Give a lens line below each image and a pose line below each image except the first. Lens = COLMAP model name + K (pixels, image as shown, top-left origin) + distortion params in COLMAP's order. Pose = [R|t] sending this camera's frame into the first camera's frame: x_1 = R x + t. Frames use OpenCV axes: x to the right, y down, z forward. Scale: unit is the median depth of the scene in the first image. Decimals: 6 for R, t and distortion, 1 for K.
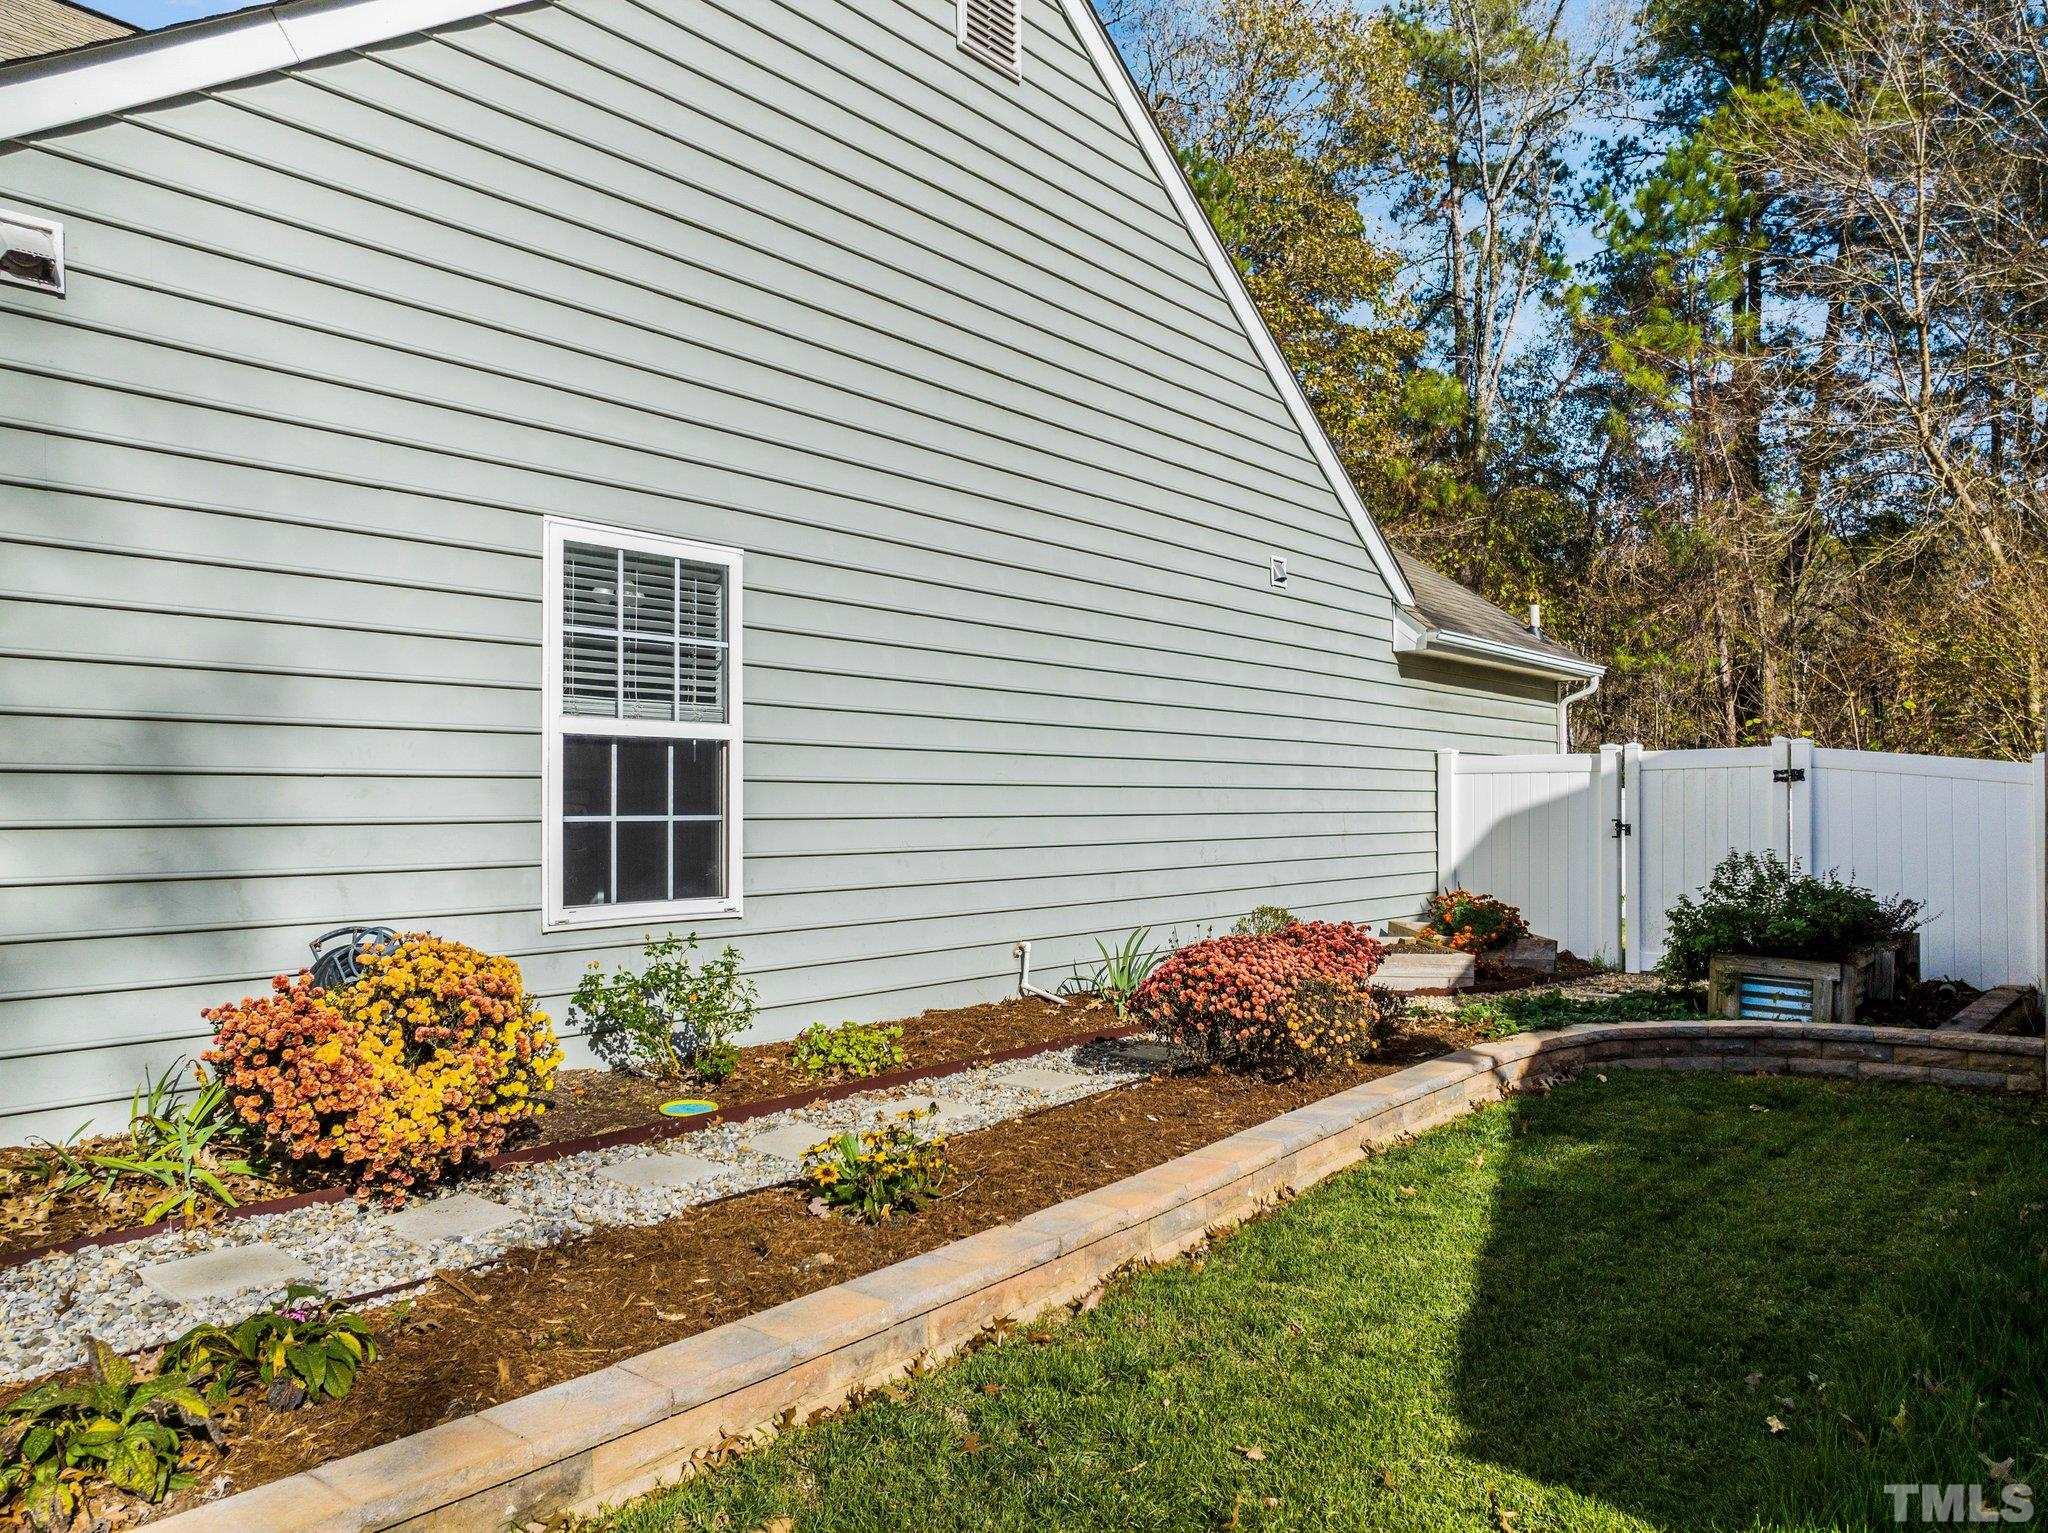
lens RADIAL K [[1450.4, 0, 1027.7], [0, 1450.4, 737.3], [0, 0, 1]] dist [-0.039972, 0.004245]
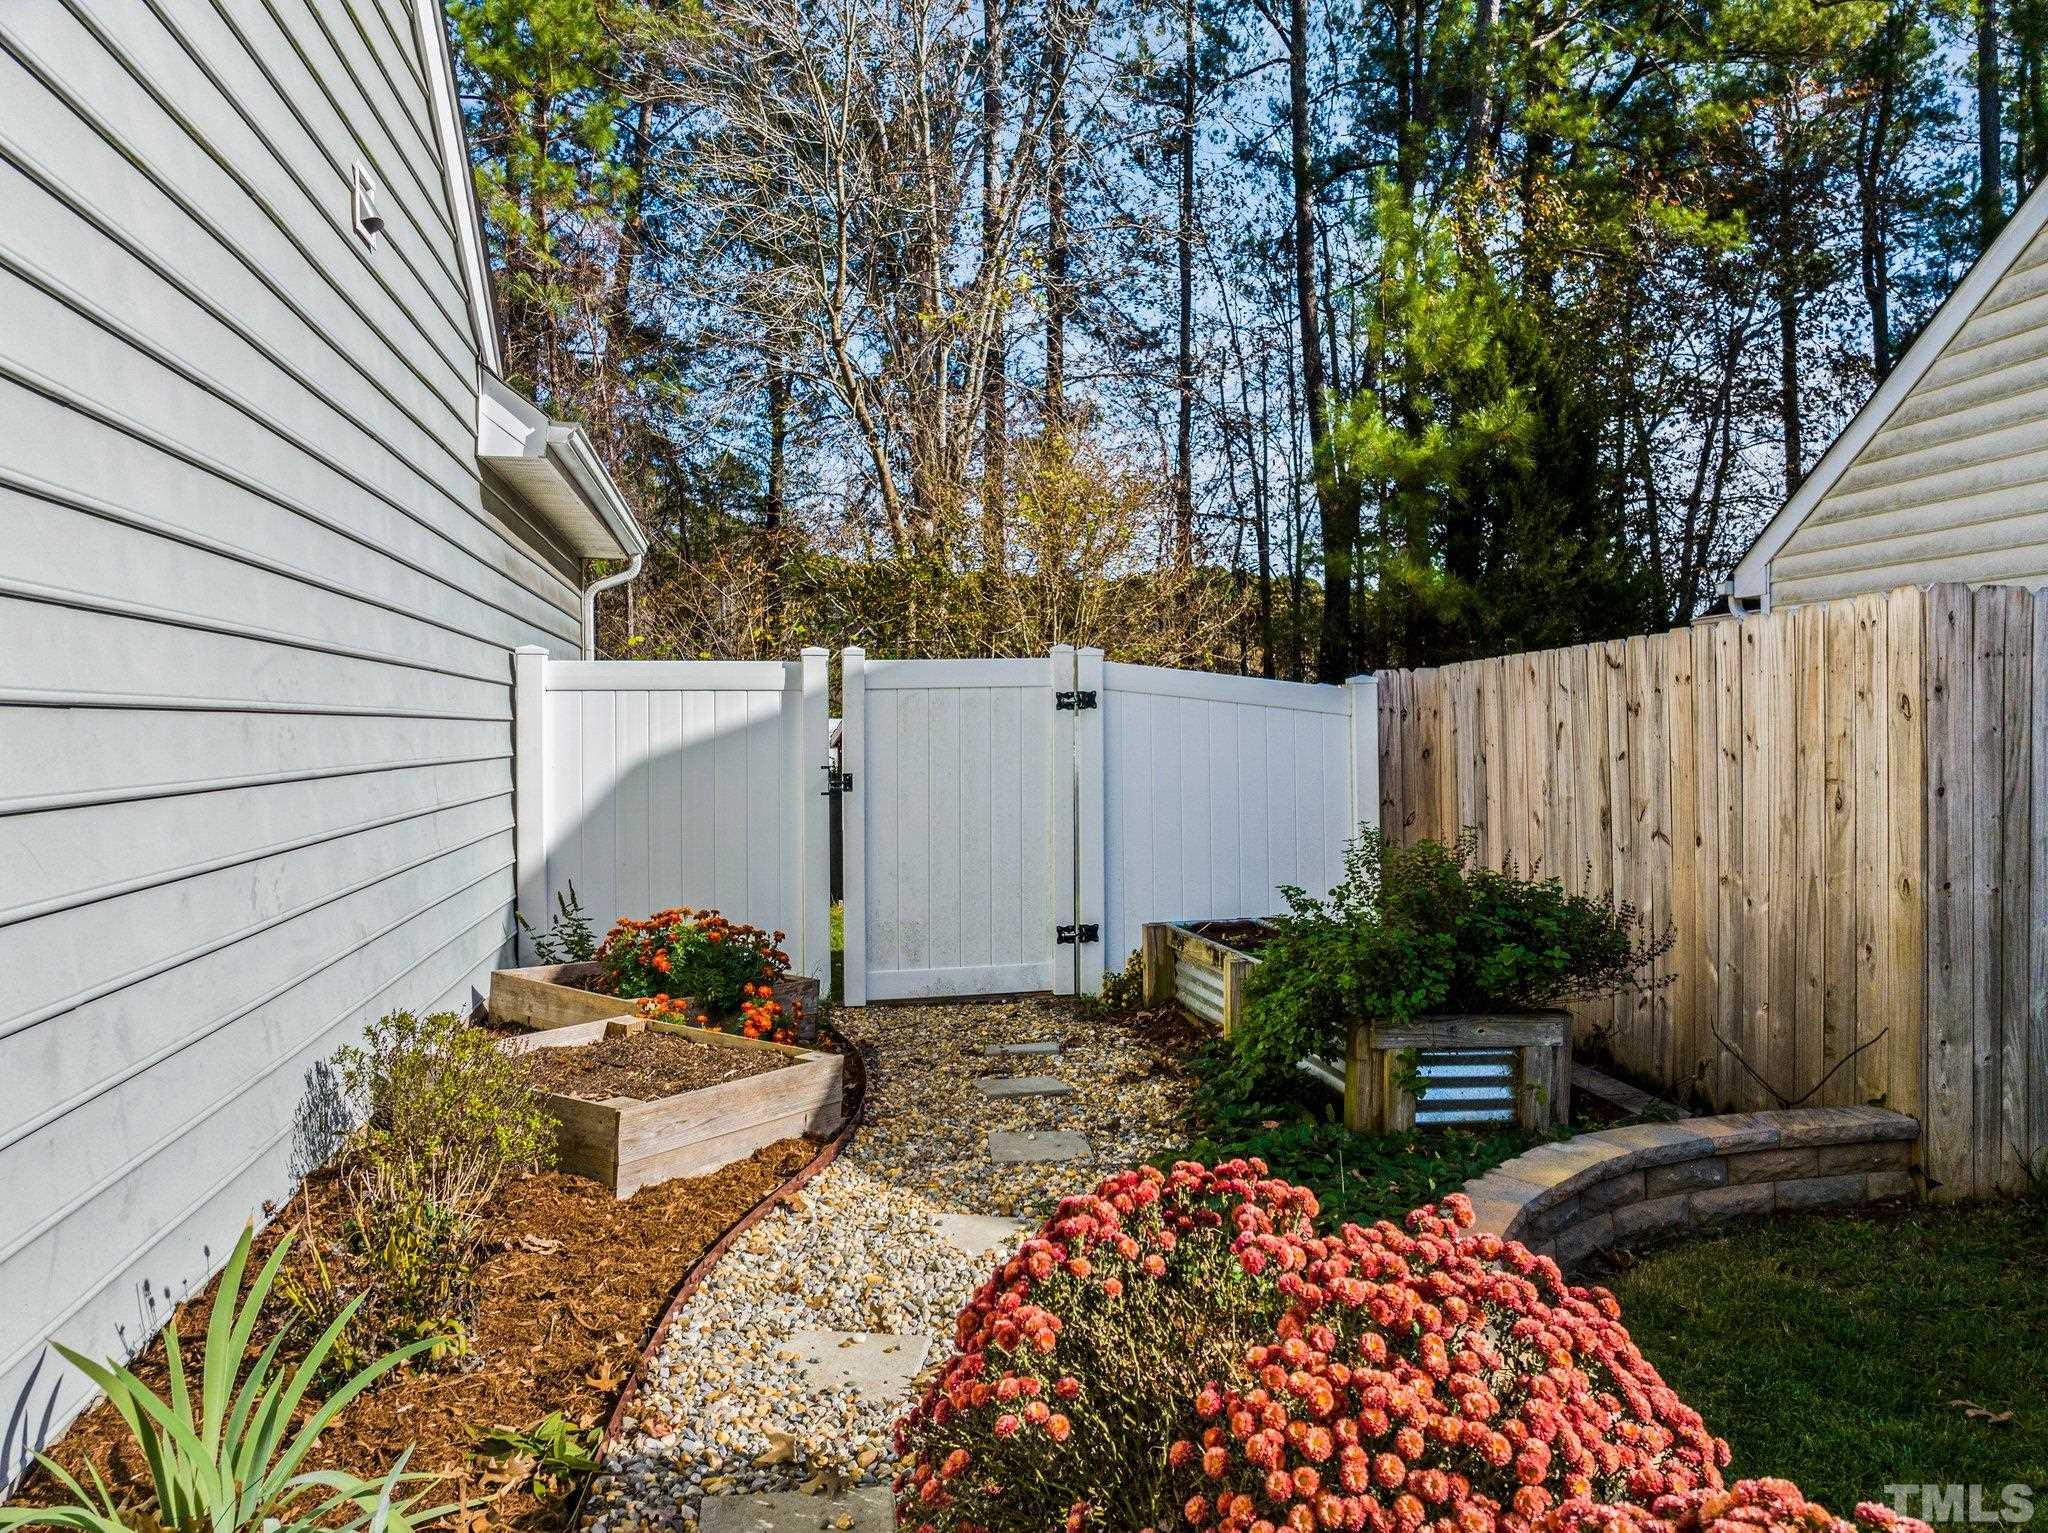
lens RADIAL K [[1450.4, 0, 1027.7], [0, 1450.4, 737.3], [0, 0, 1]] dist [-0.039972, 0.004245]
pose [[0.639693, -0.003681, 0.768622, -0.021694], [-0.033510, 0.998904, 0.032674, 0.020965], [-0.767900, -0.046658, 0.638869, 0.534368]]
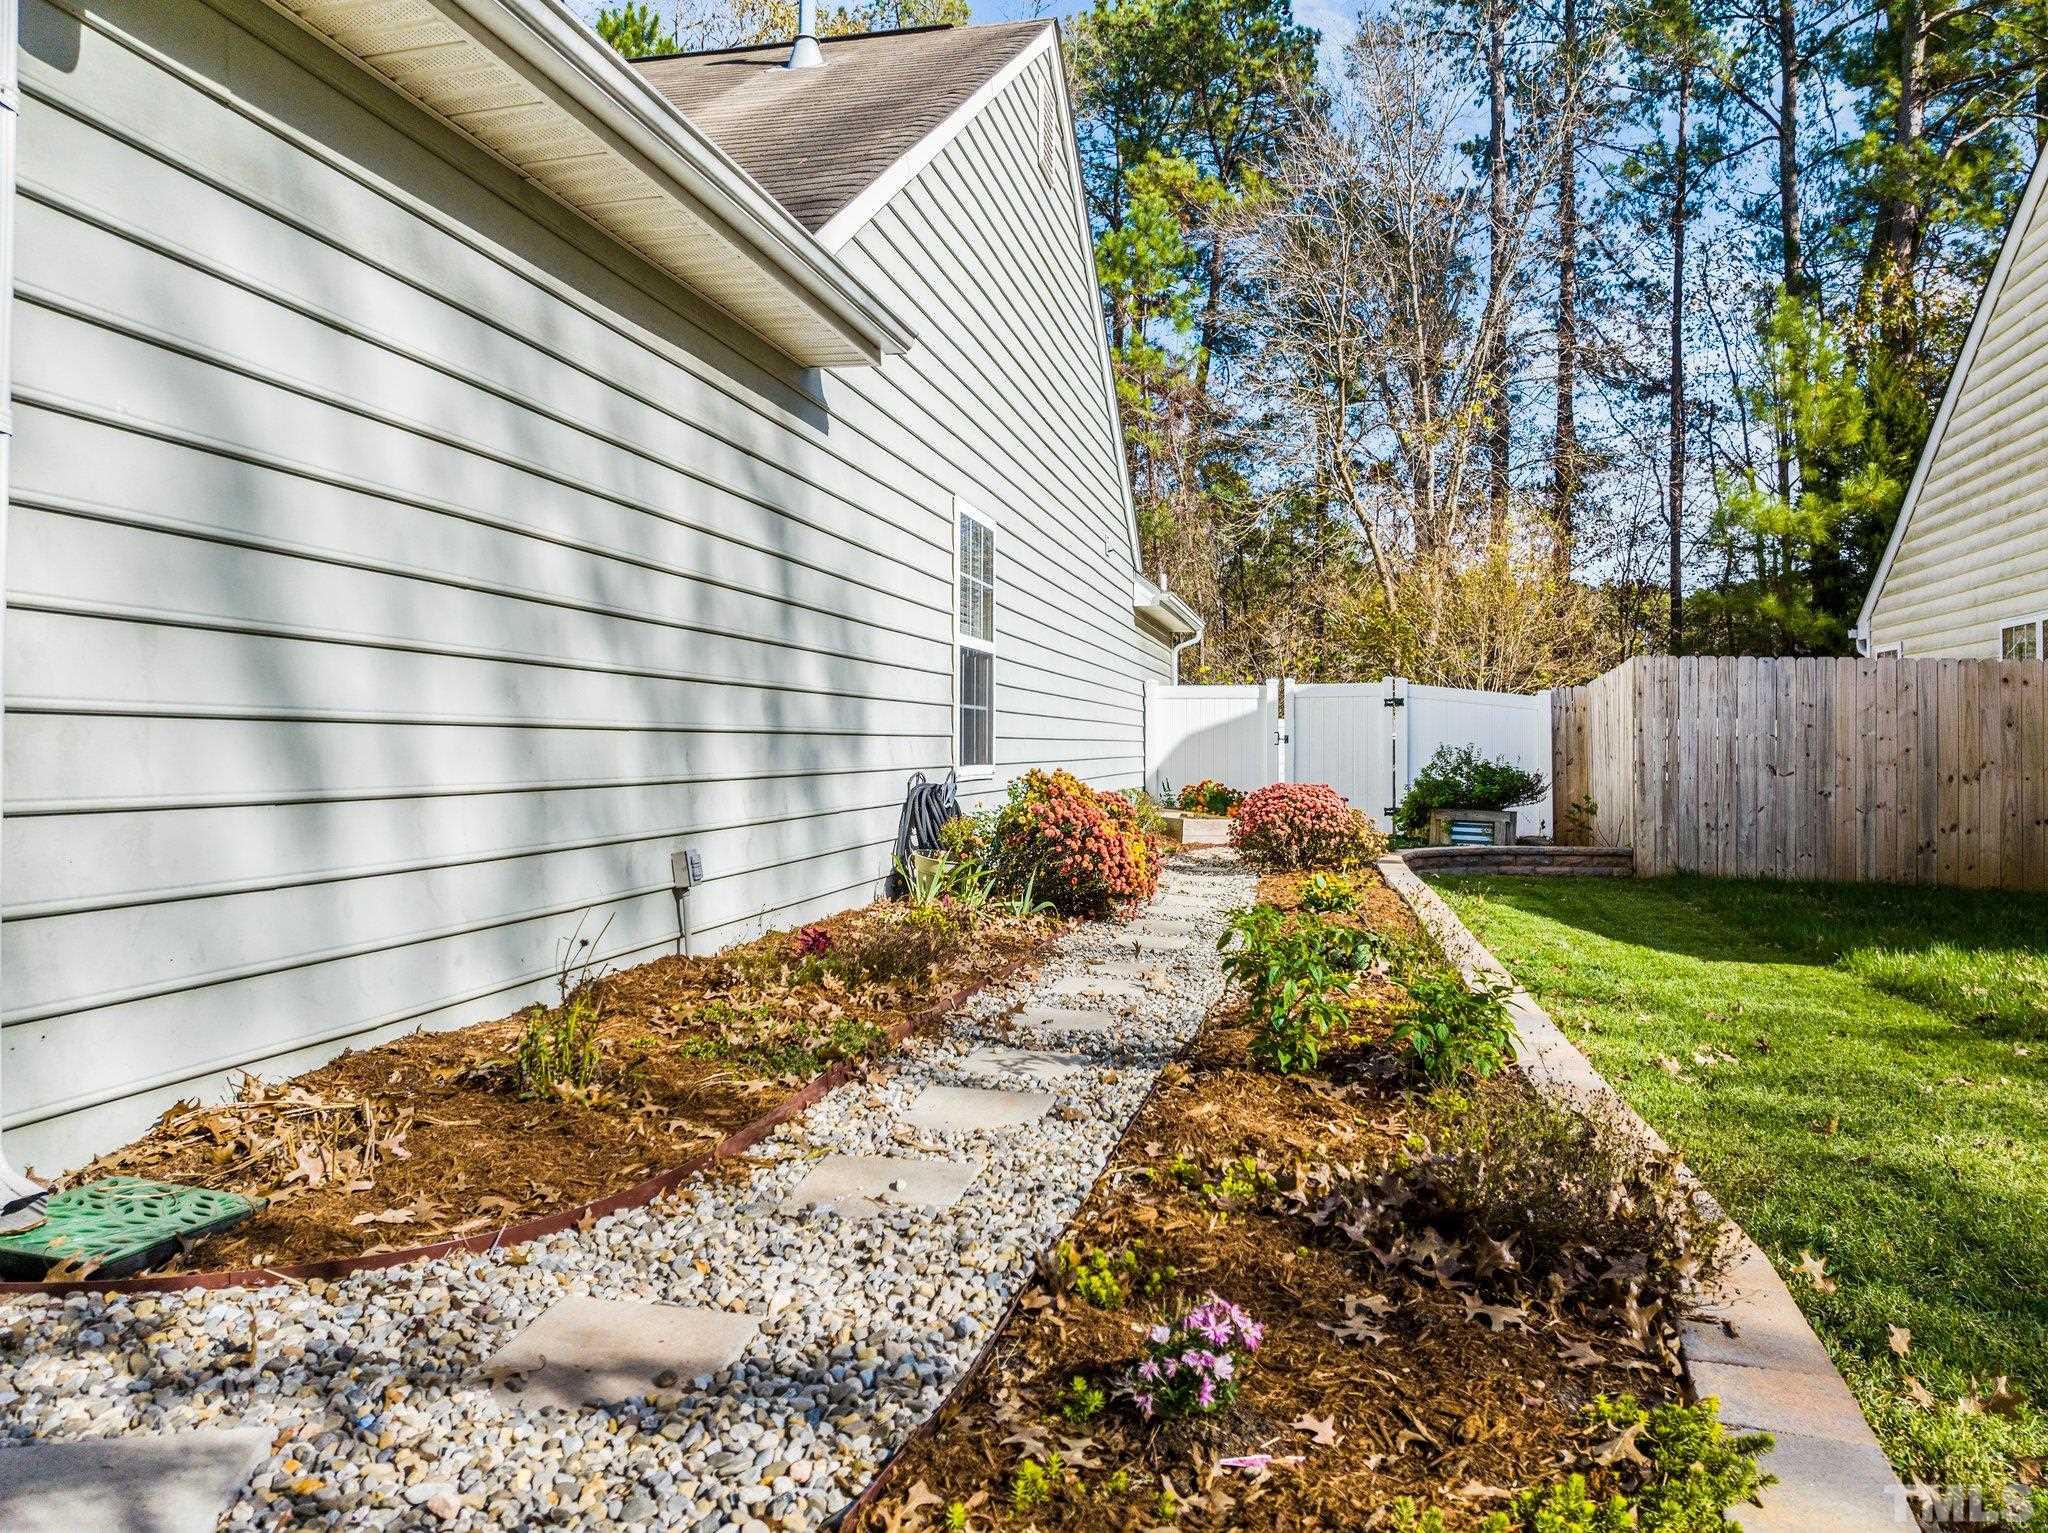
lens RADIAL K [[1450.4, 0, 1027.7], [0, 1450.4, 737.3], [0, 0, 1]] dist [-0.039972, 0.004245]
pose [[0.885945, 0.009192, 0.463698, -0.470225], [-0.027744, 0.999063, 0.033204, 0.022083], [-0.462959, -0.042281, 0.885371, -0.144388]]
